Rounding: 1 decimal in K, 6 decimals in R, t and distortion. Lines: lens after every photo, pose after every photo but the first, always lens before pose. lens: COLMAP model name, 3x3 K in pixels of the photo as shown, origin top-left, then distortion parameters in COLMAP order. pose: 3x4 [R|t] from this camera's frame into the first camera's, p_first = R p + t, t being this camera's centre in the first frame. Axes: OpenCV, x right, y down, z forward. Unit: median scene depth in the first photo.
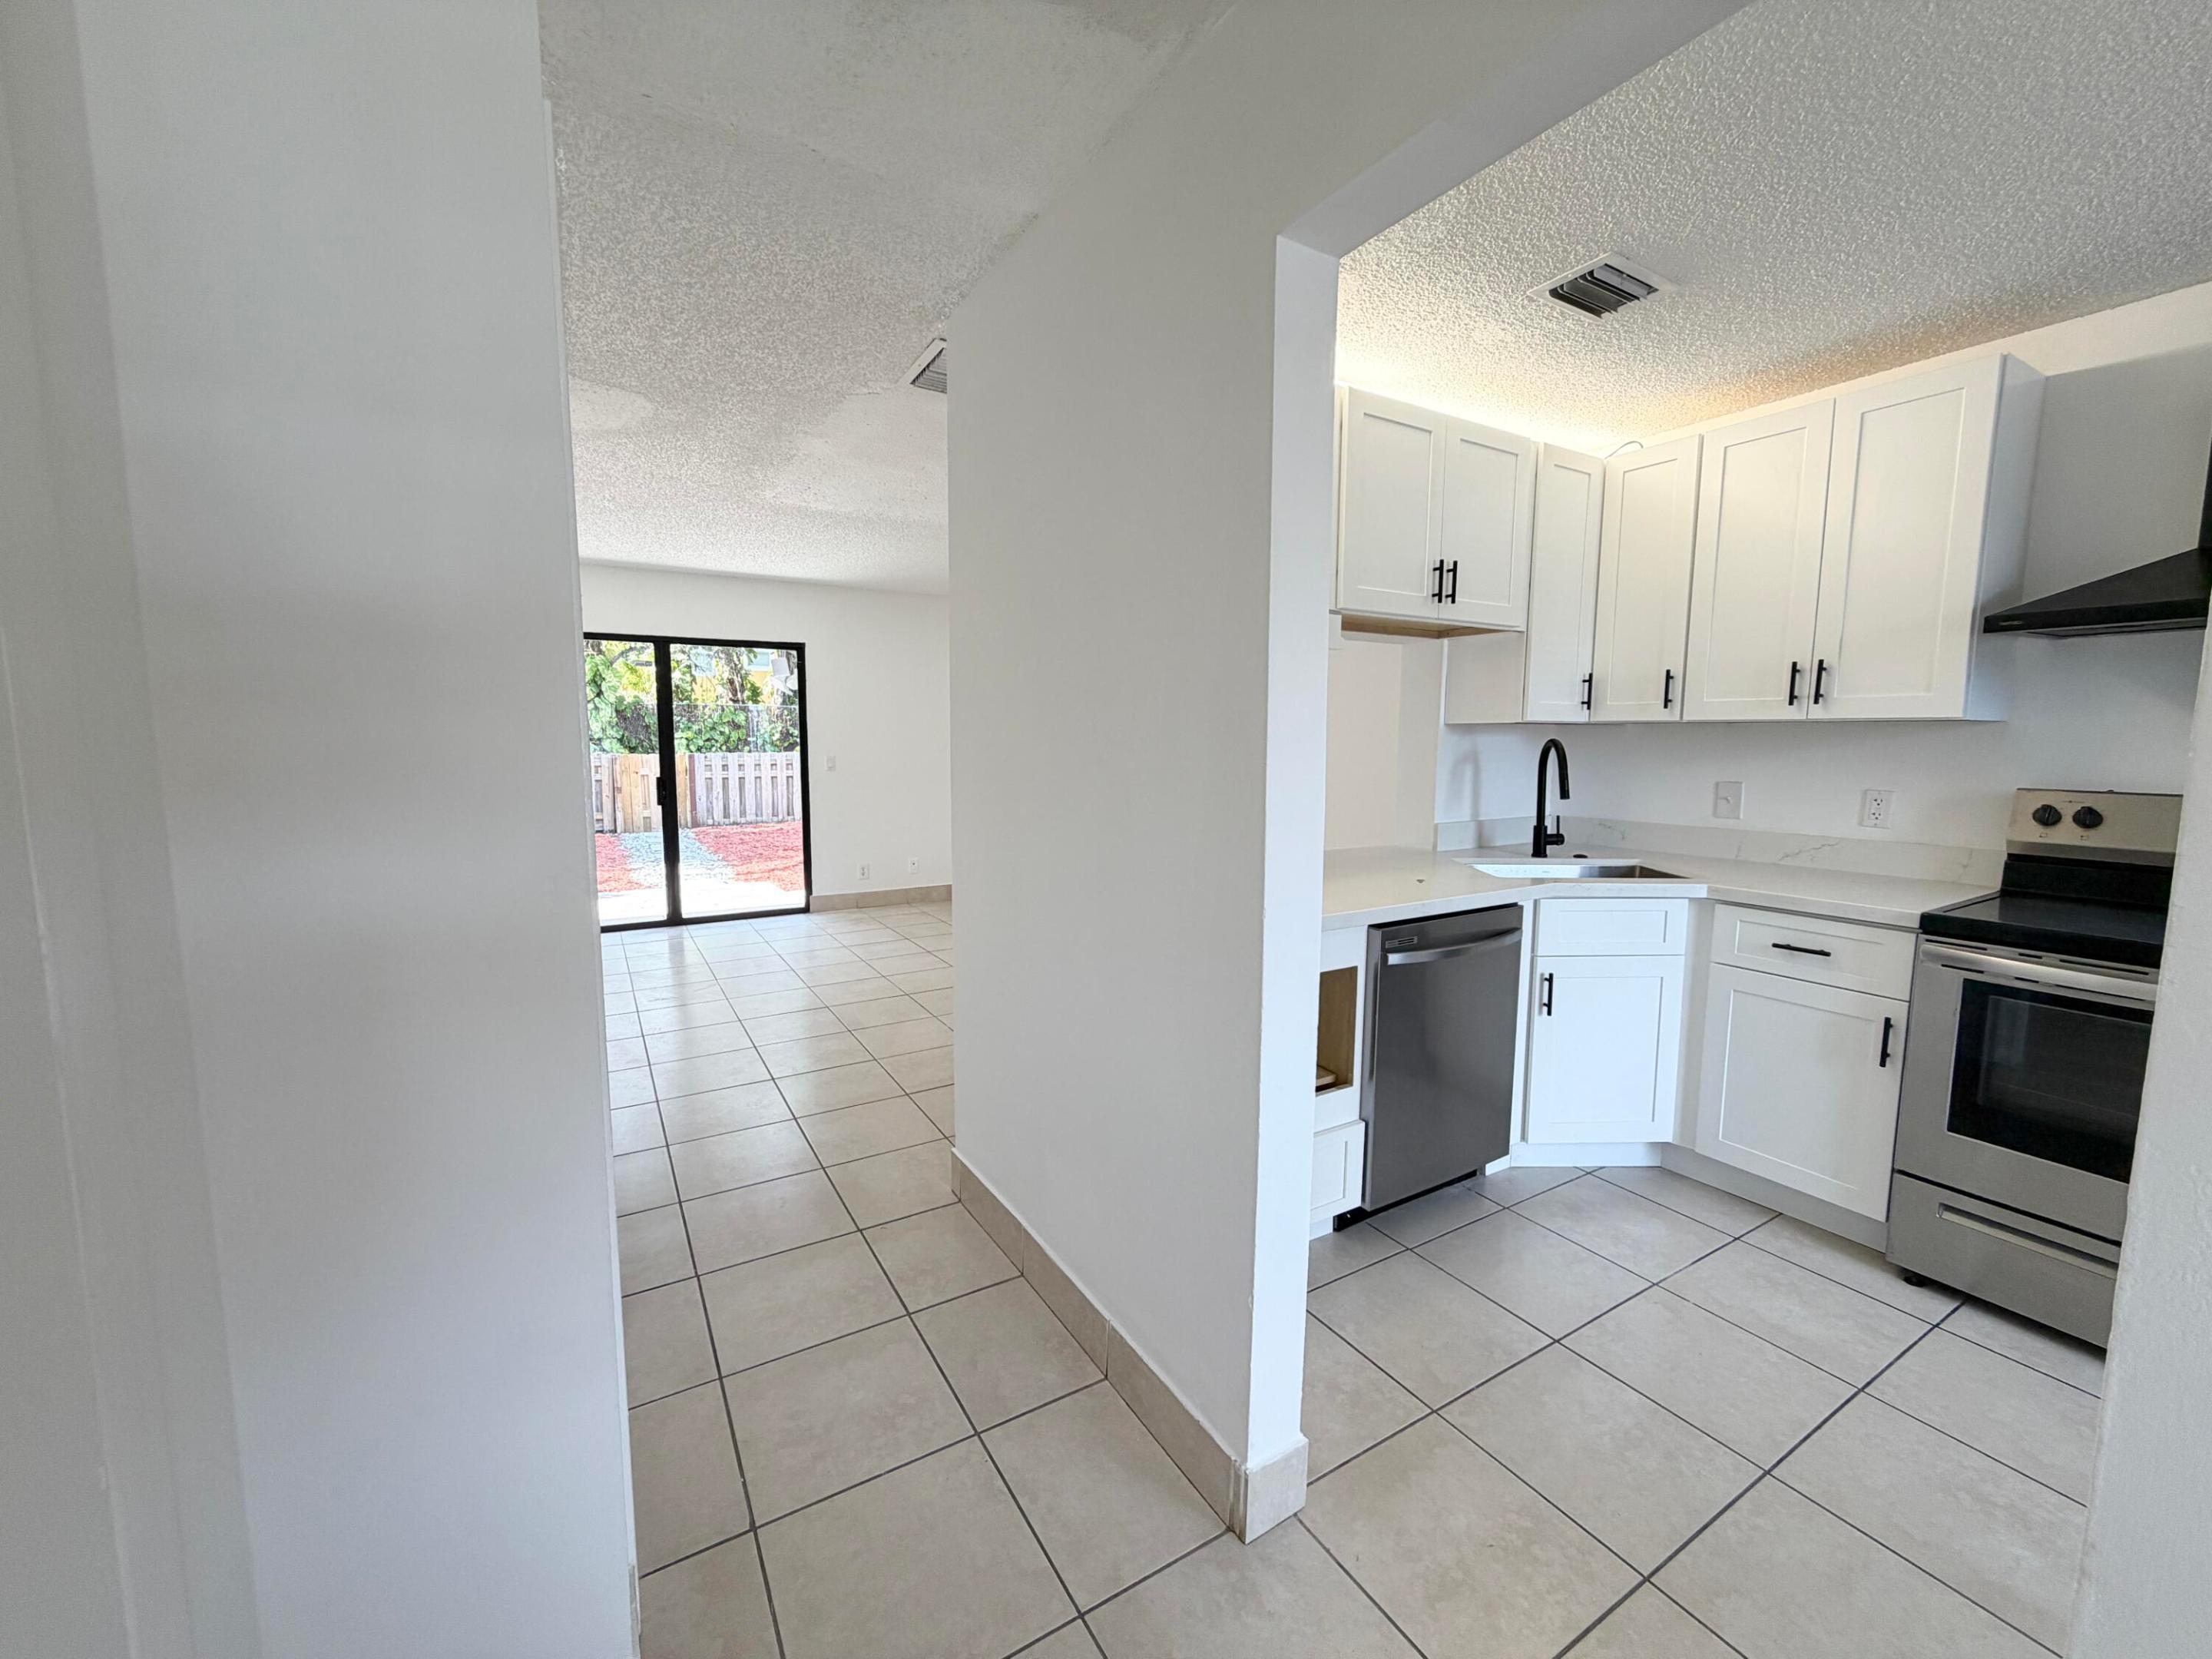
lens RADIAL K [[879.8, 0, 1097.1], [0, 879.8, 826.7], [0, 0, 1]] dist [0.002147, -0.000008]
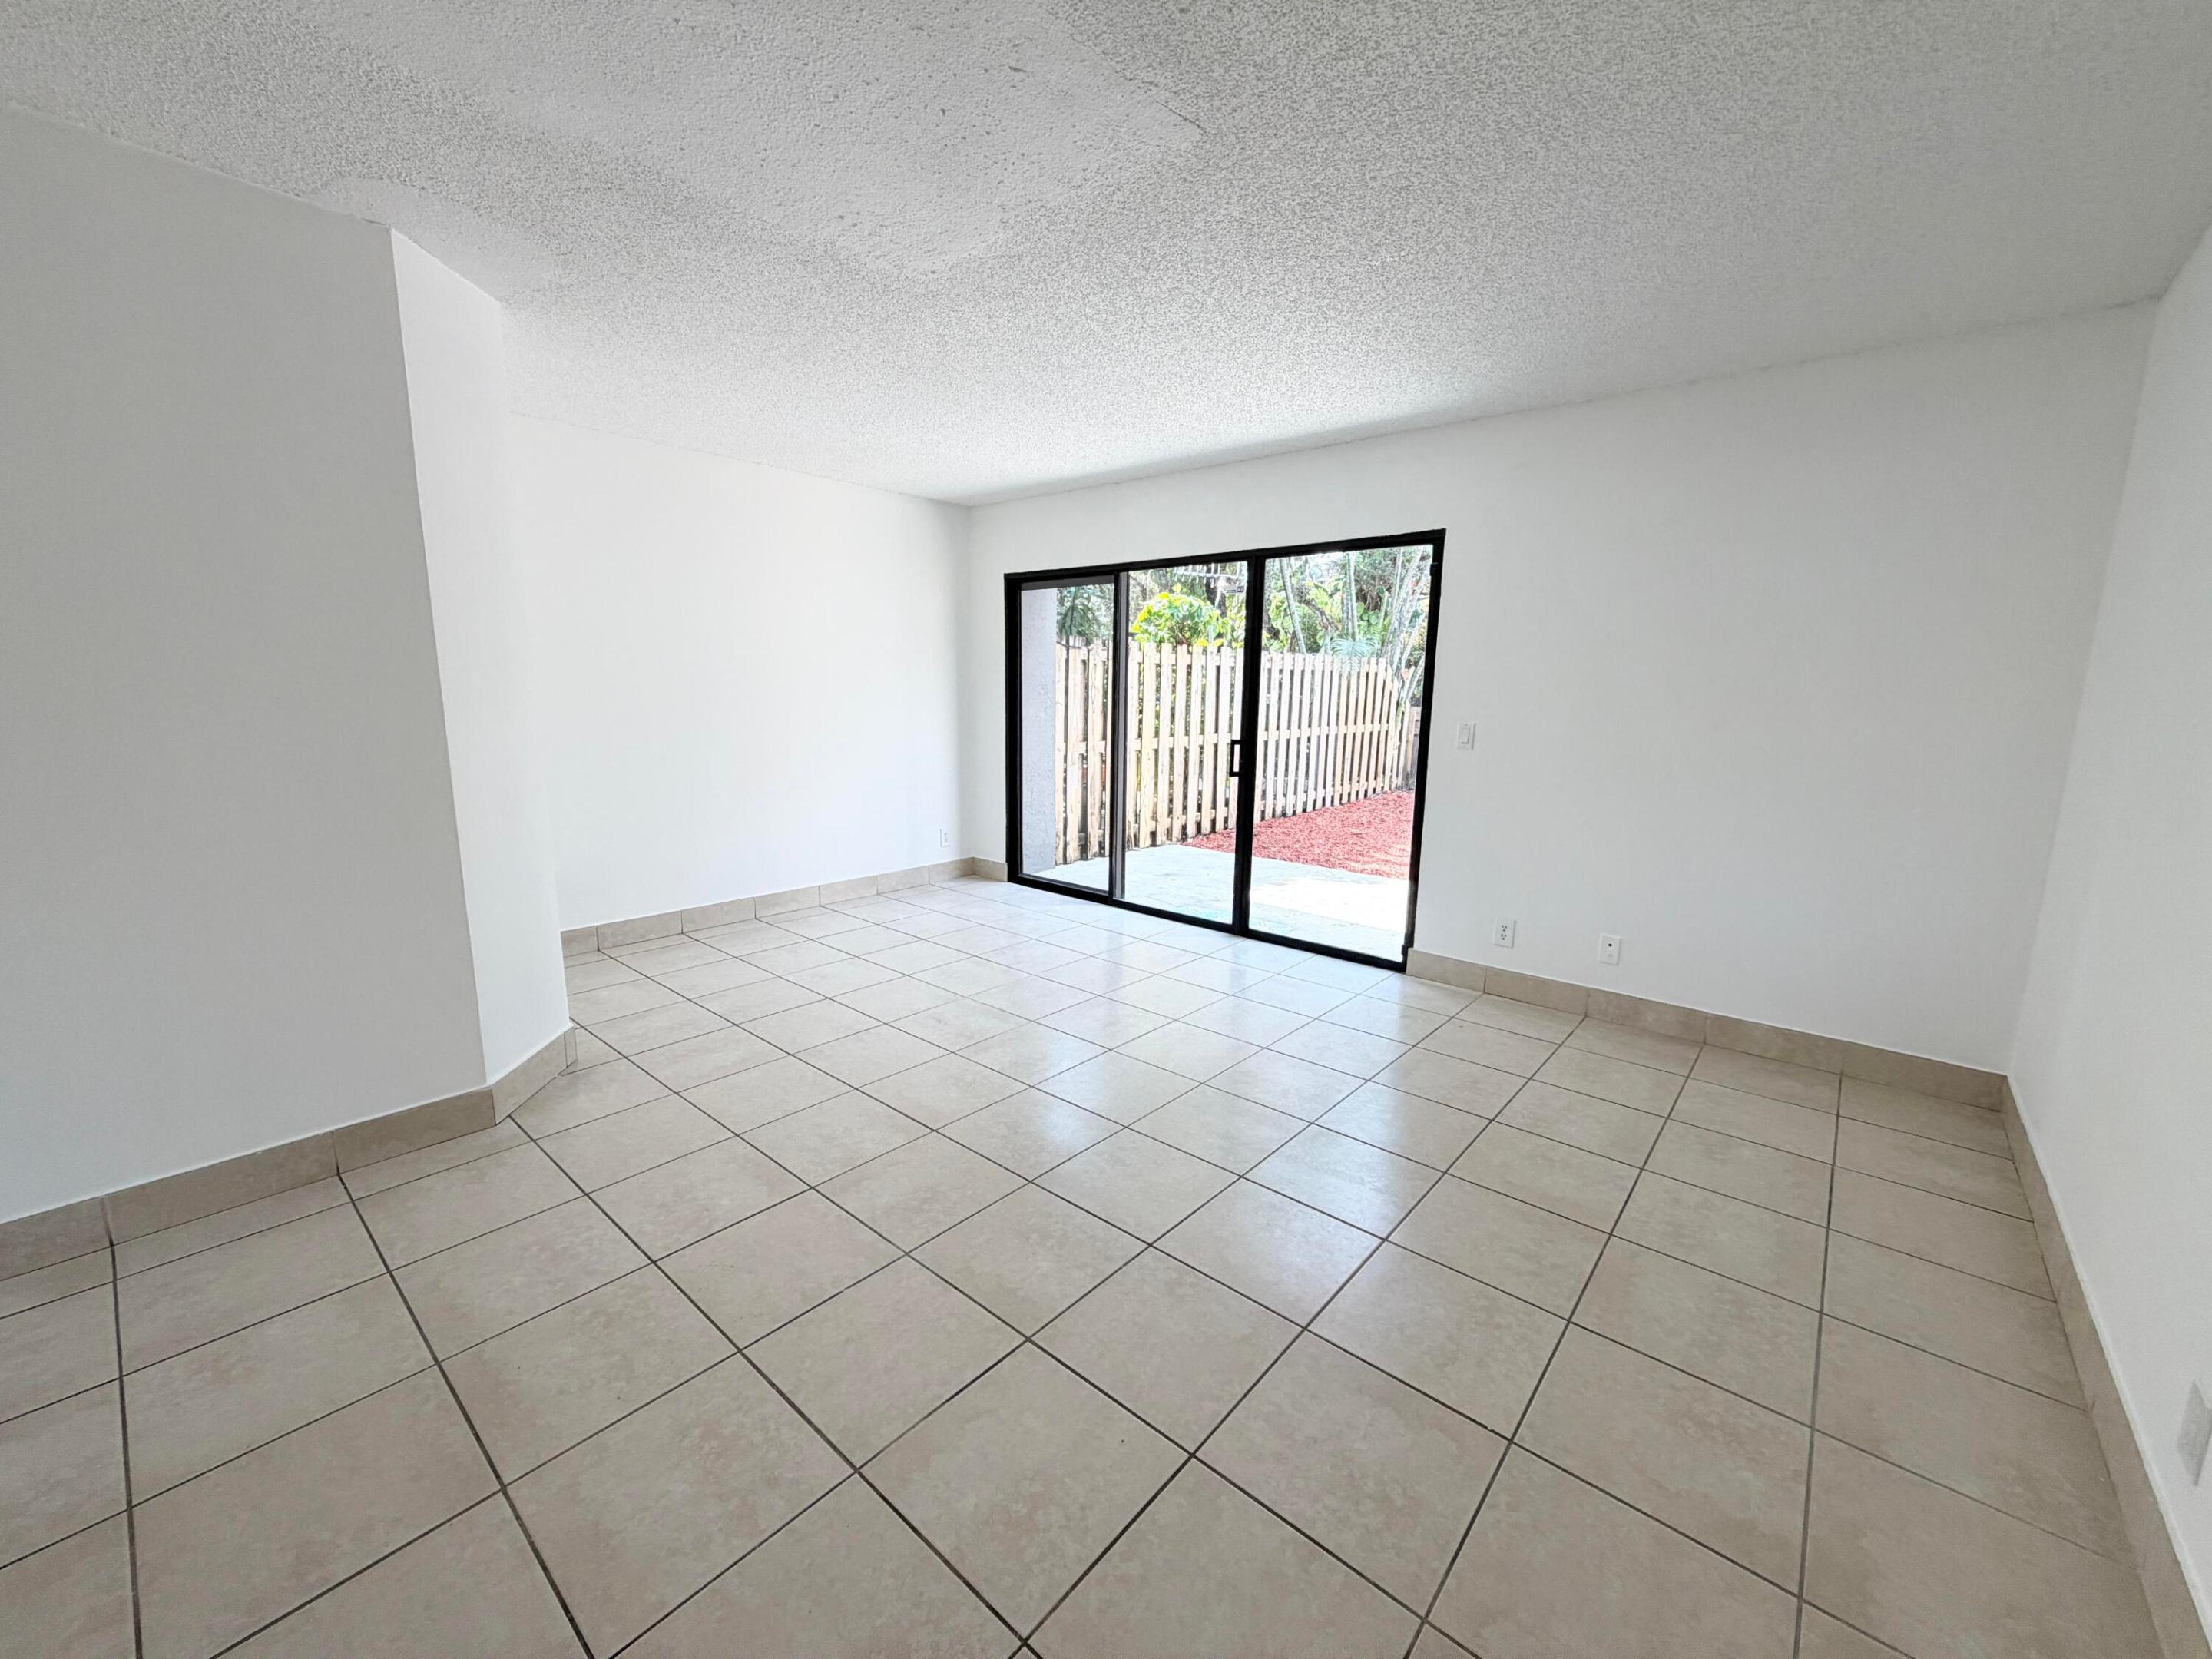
lens RADIAL K [[879.8, 0, 1097.1], [0, 879.8, 826.7], [0, 0, 1]] dist [0.002147, -0.000008]
pose [[0.310968, 0.152987, -0.938027, 0.083768], [-0.112046, 0.985978, 0.123663, -0.027660], [0.943793, 0.066647, 0.323749, 0.282534]]
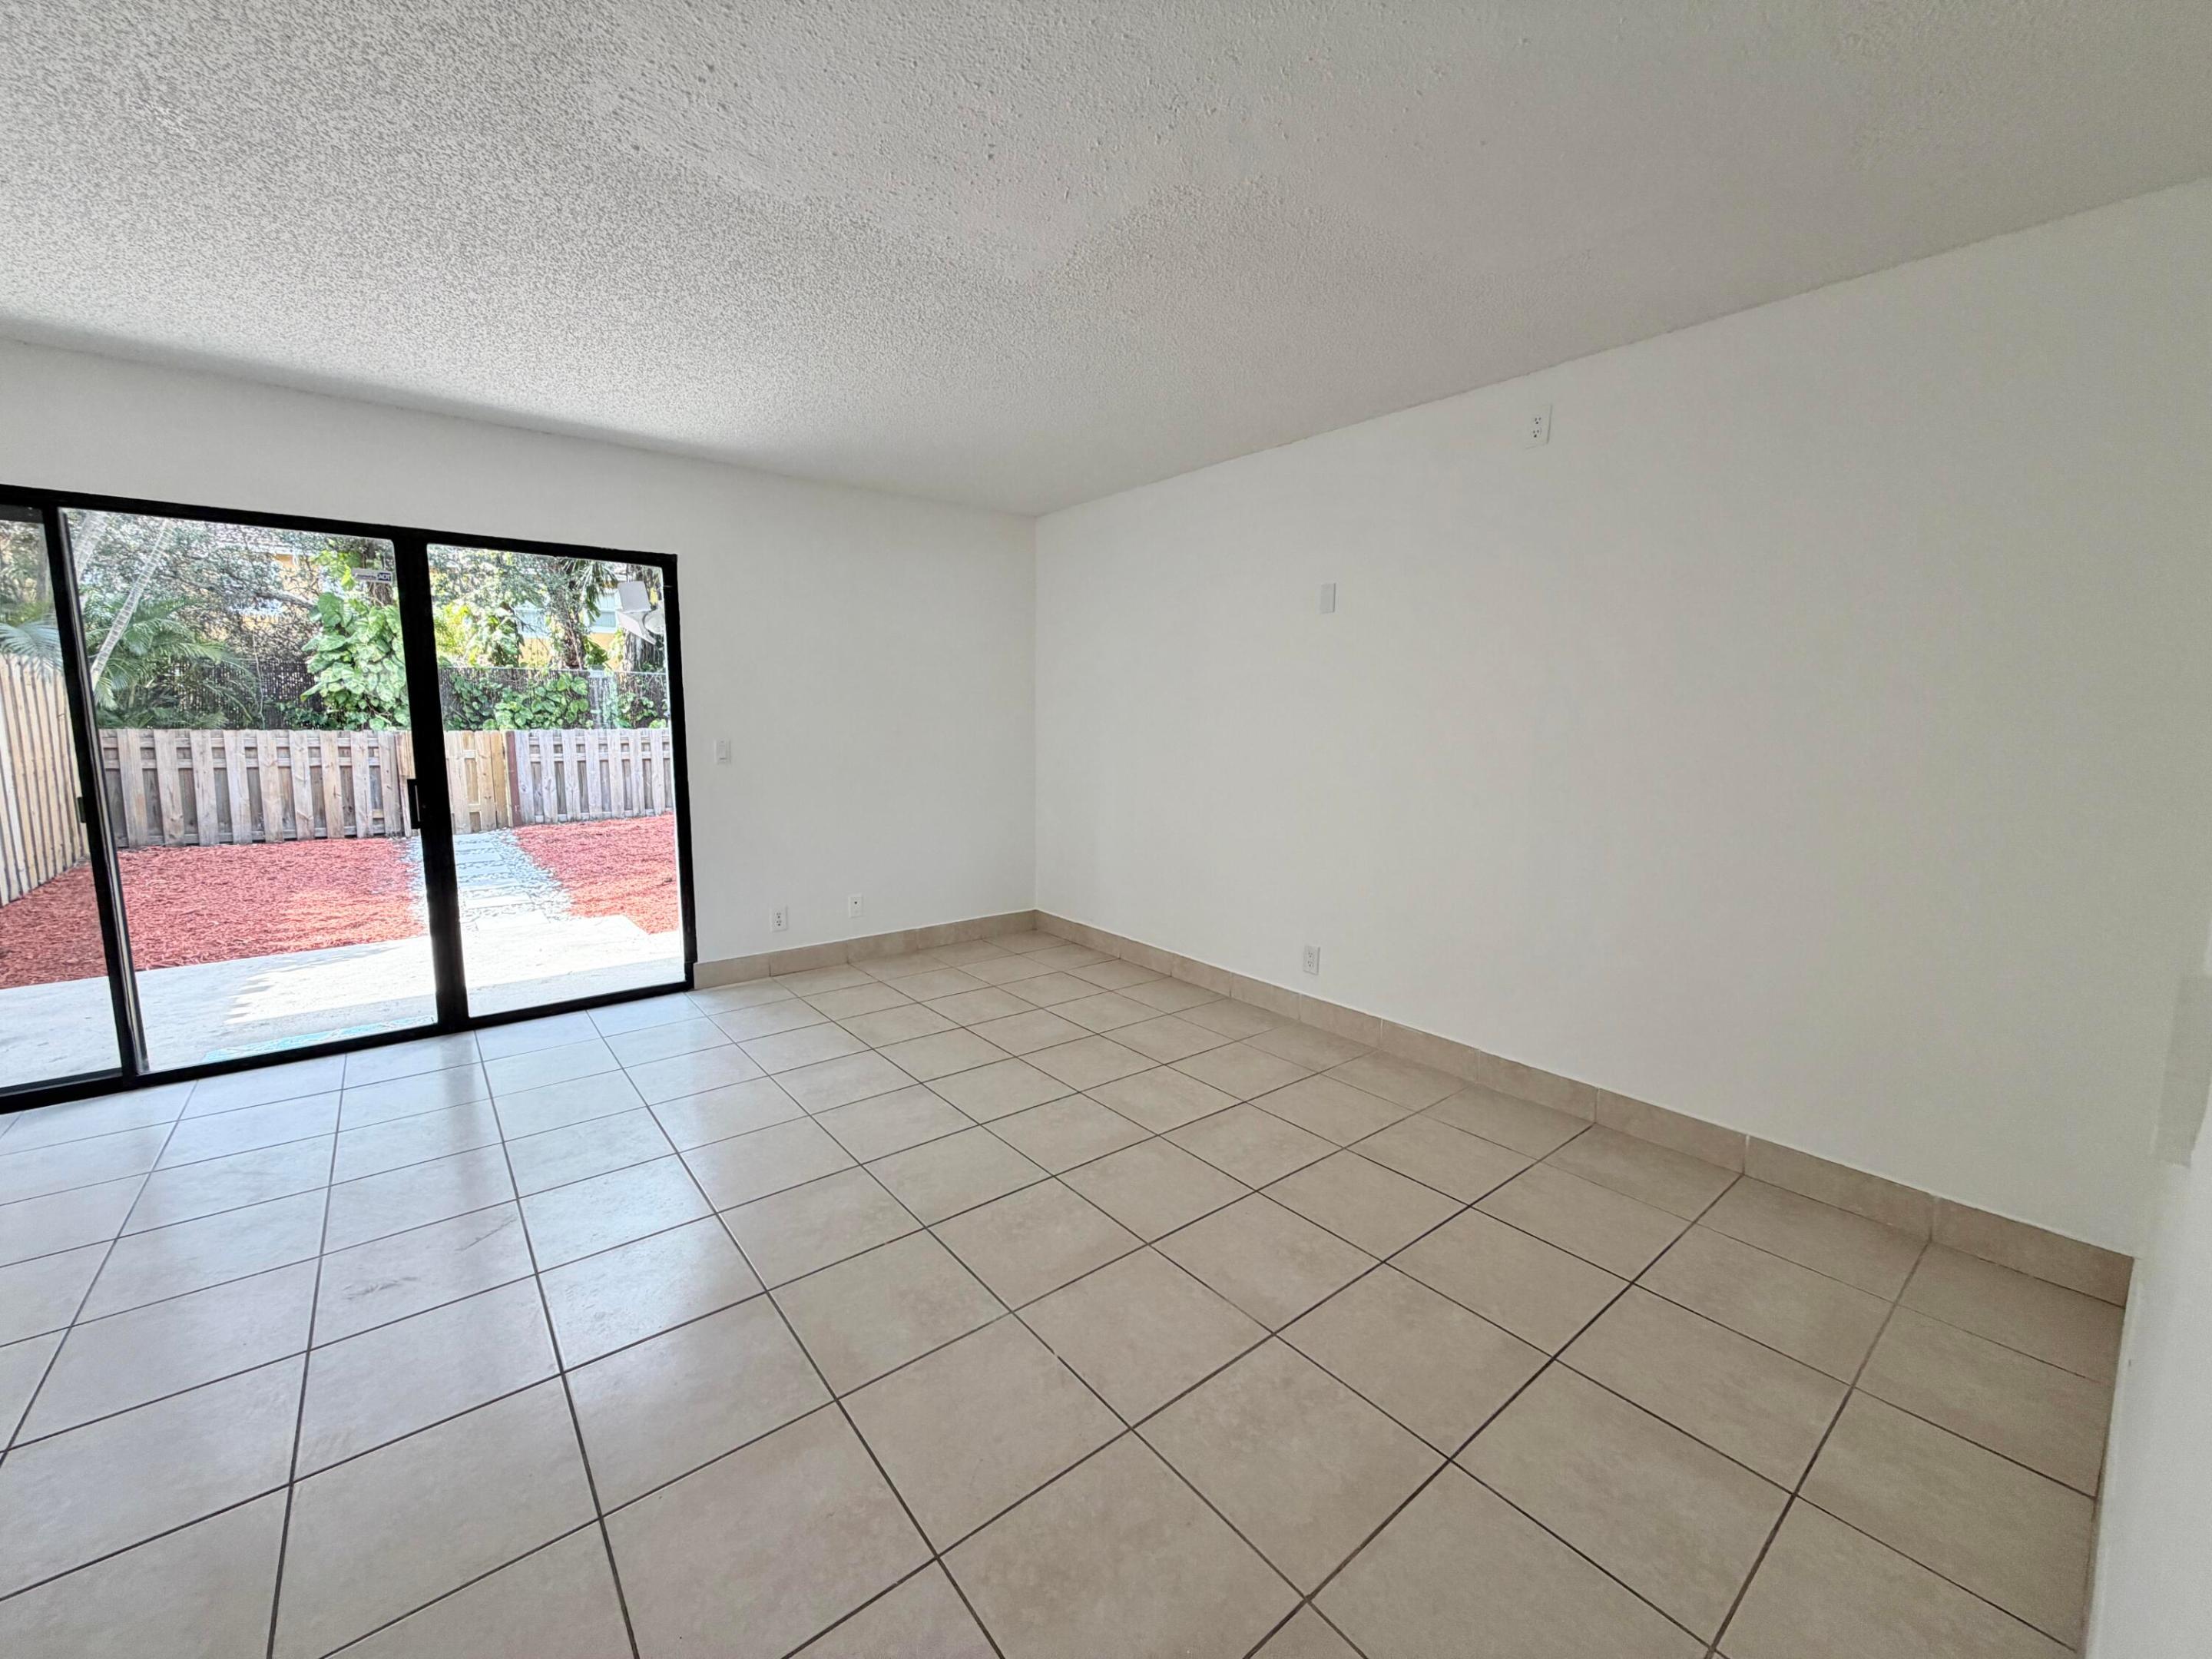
lens RADIAL K [[879.8, 0, 1097.1], [0, 879.8, 826.7], [0, 0, 1]] dist [0.002147, -0.000008]
pose [[0.990193, -0.013451, 0.139058, -0.061243], [0.009412, 0.999516, 0.029666, -0.016780], [-0.139390, -0.028067, 0.989840, 0.163819]]
